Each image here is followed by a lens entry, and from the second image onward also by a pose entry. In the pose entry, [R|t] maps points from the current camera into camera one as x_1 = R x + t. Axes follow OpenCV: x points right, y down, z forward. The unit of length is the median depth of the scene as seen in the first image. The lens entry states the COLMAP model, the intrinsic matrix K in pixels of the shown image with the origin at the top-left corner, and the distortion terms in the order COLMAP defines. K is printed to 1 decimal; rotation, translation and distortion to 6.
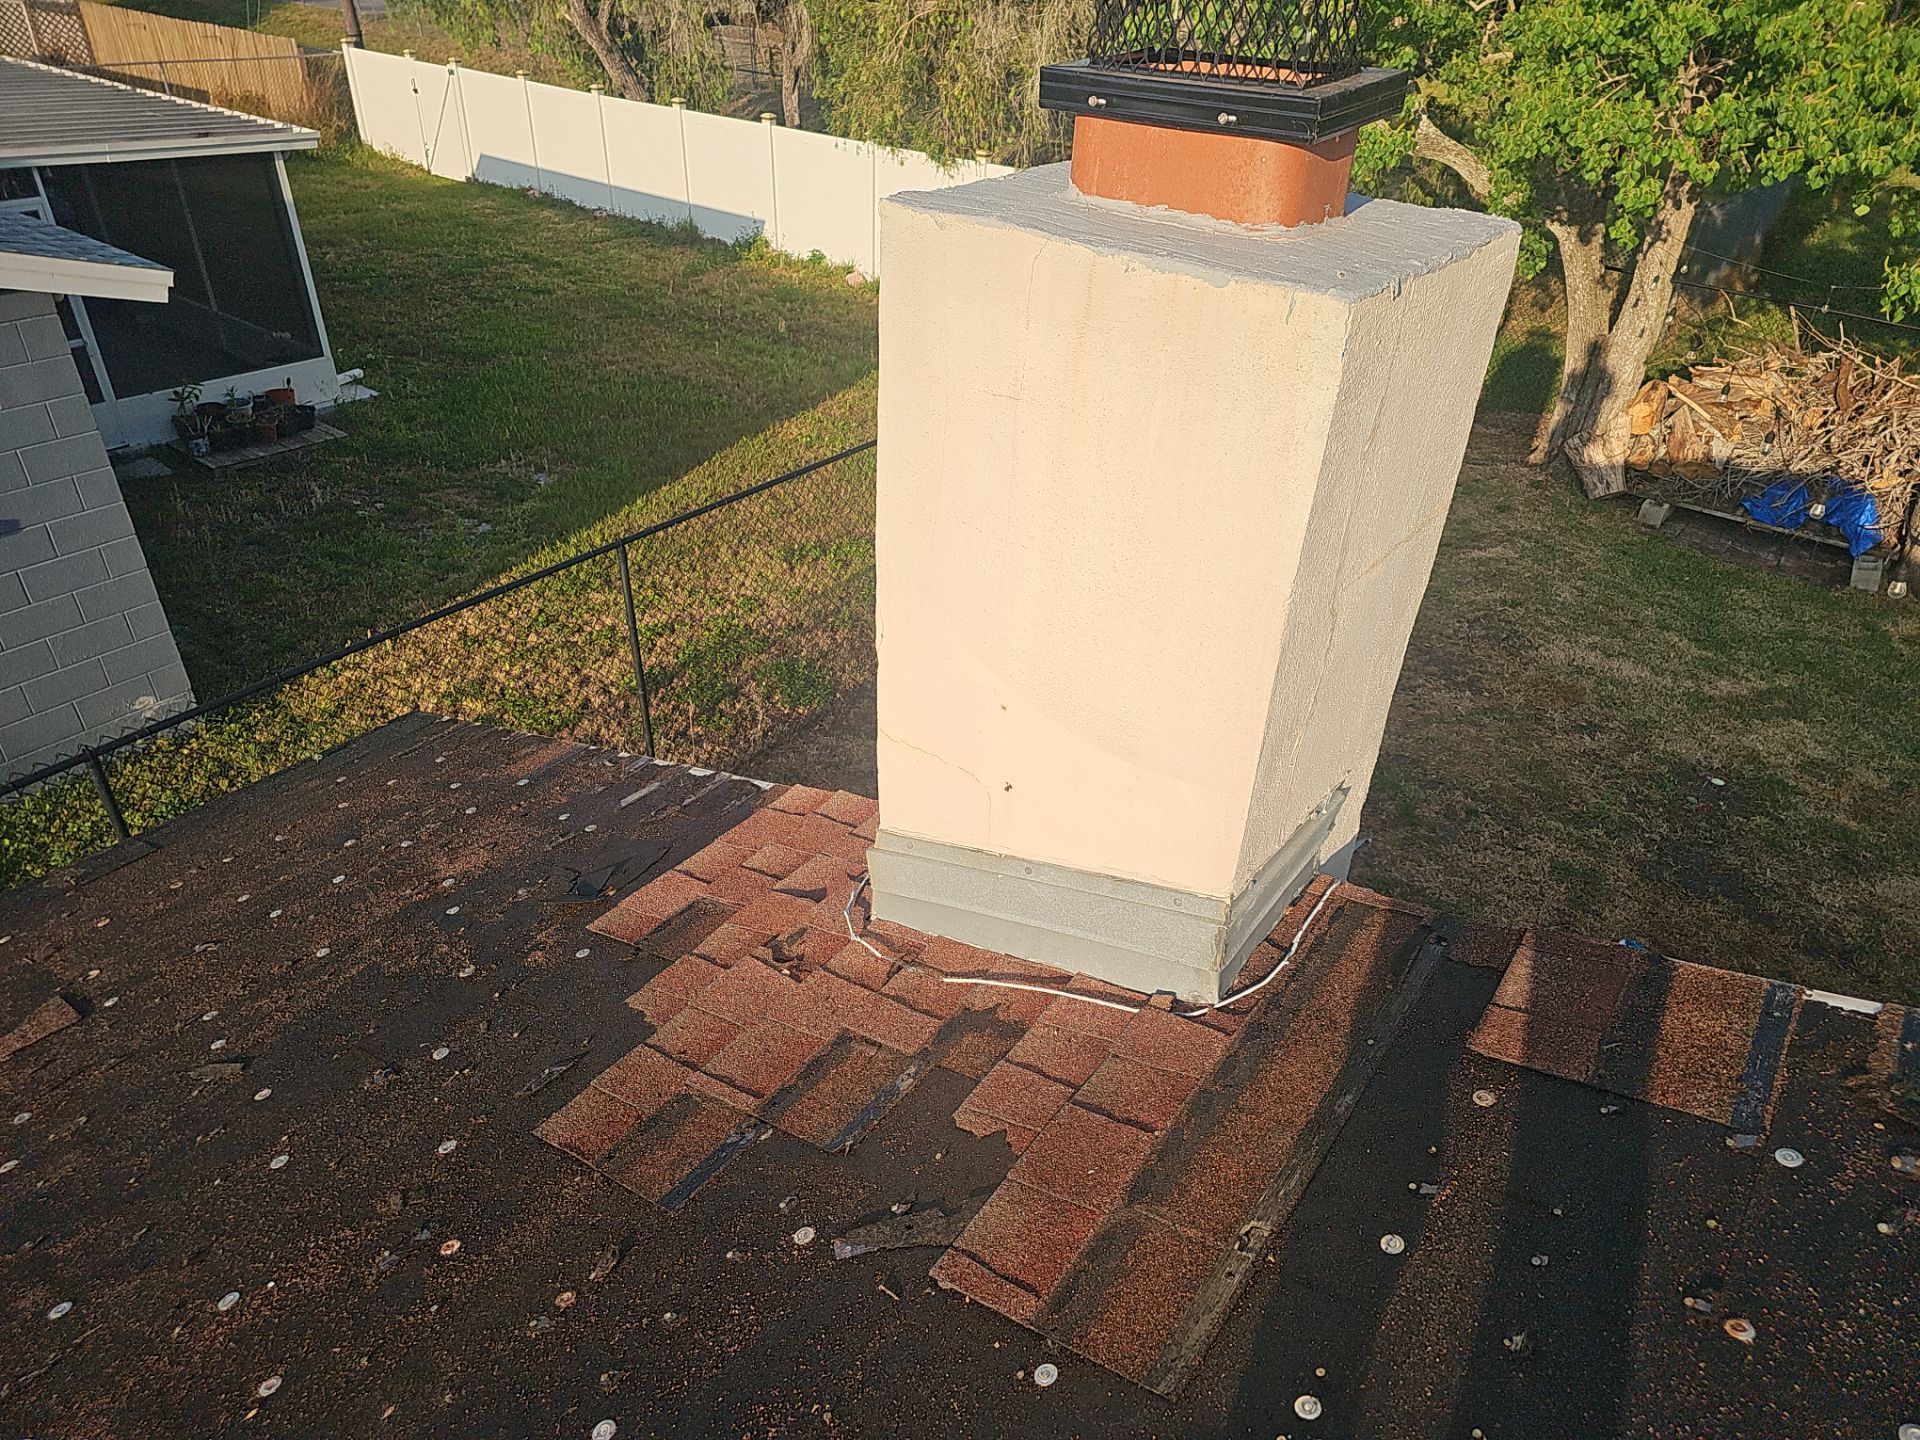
lens RADIAL K [[1267.7, 0, 949.5], [0, 1267.7, 726.6], [0, 0, 1]] dist [0.042040, -0.028154]
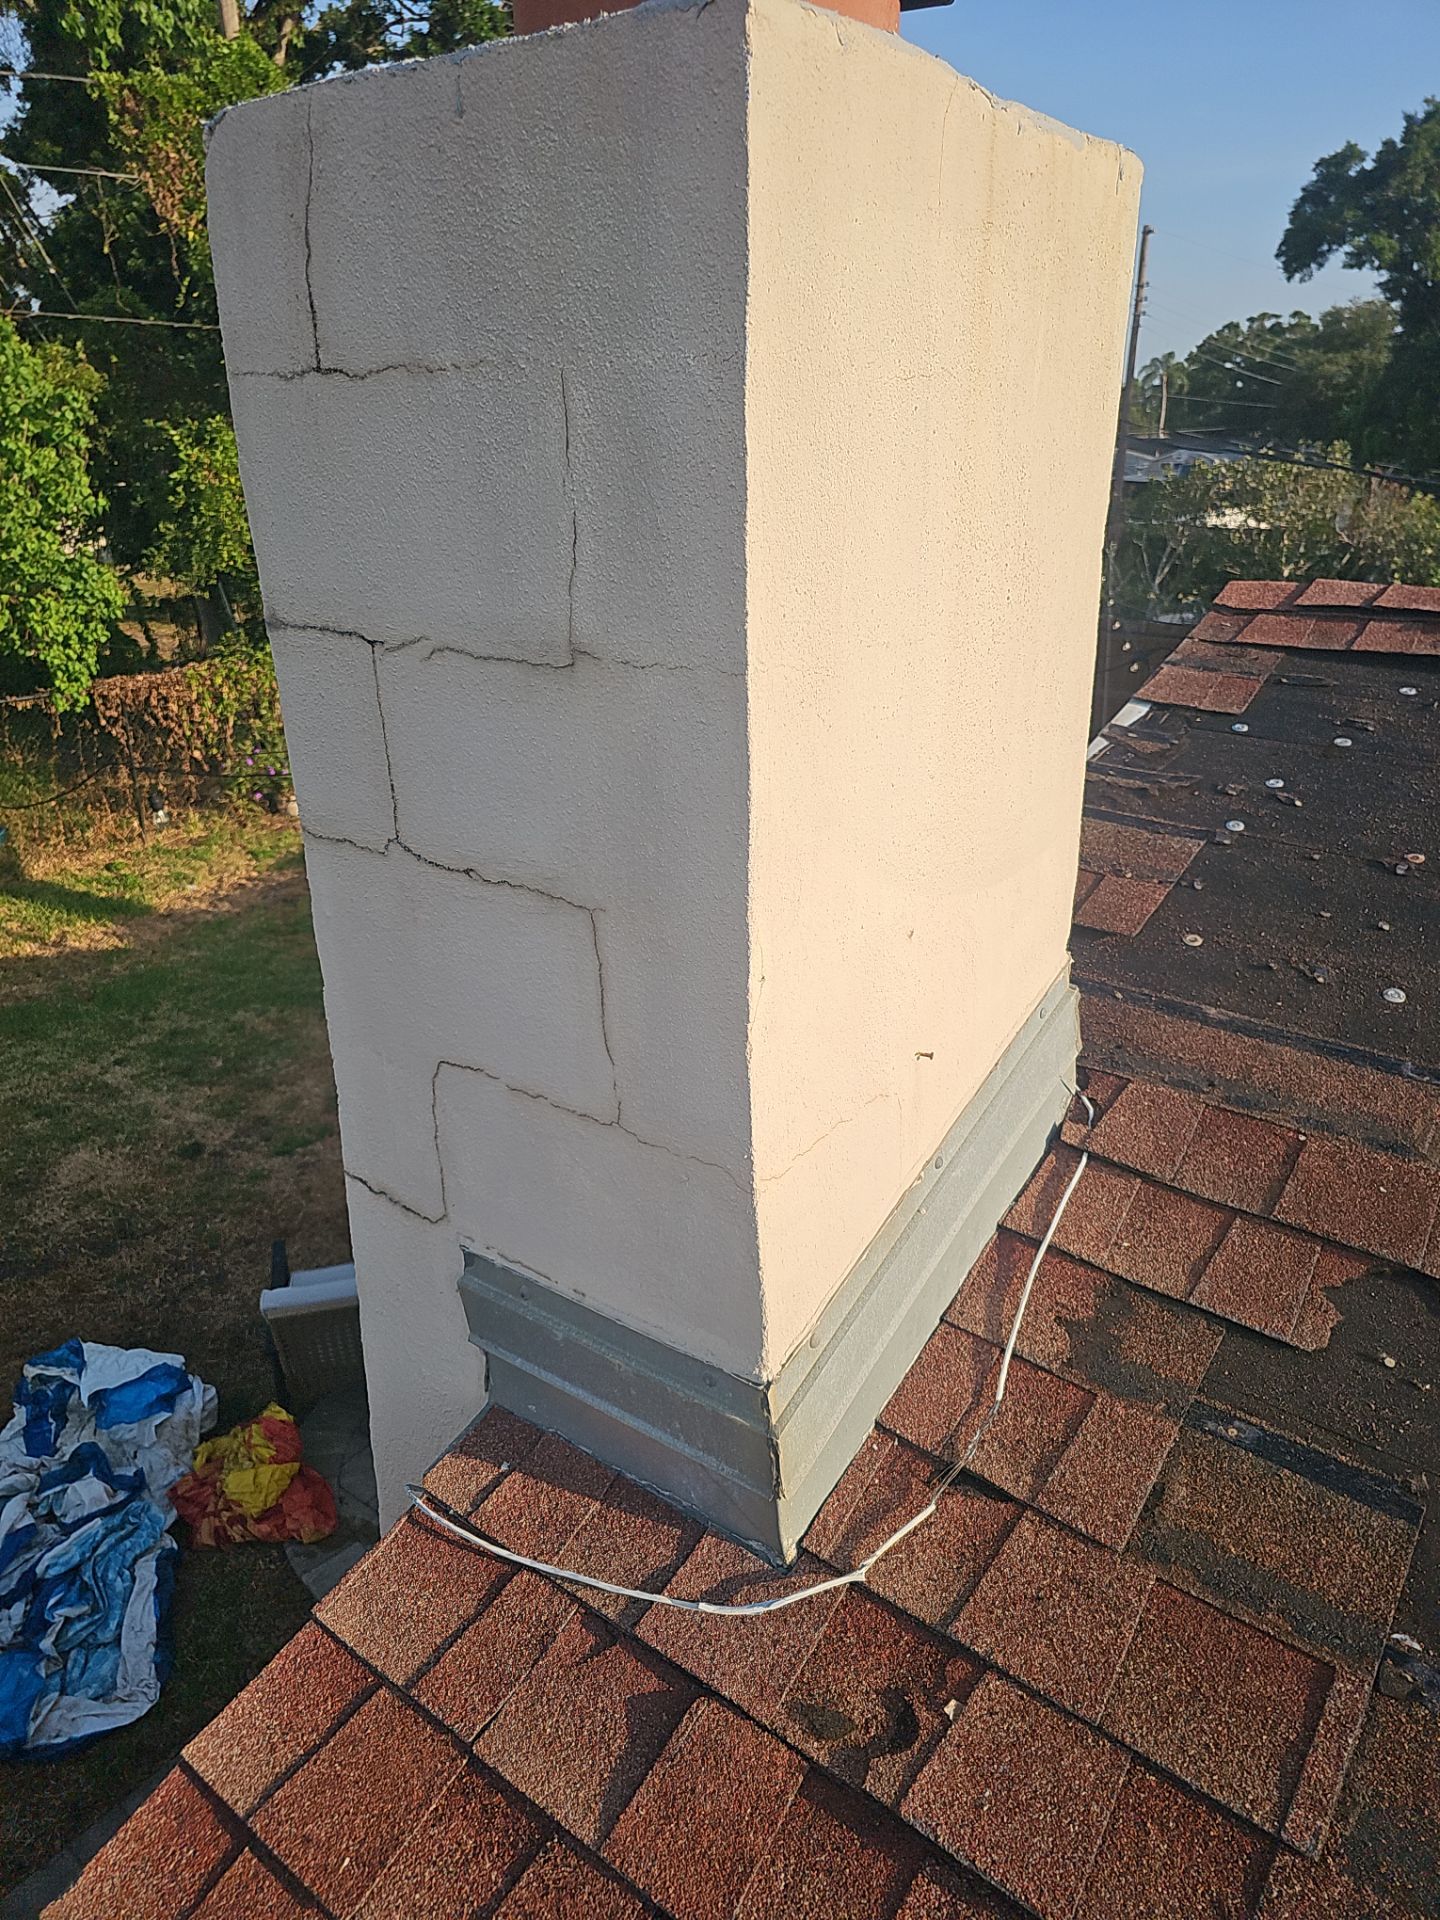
lens RADIAL K [[1270.7, 0, 748.5], [0, 1270.7, 957.0], [0, 0, 1]] dist [0.008293, 0.002544]
pose [[-0.022312, -0.420325, 0.907099, -0.516051], [0.549317, 0.752937, 0.362402, -0.277354], [-0.835316, 0.506371, 0.214093, 0.942250]]
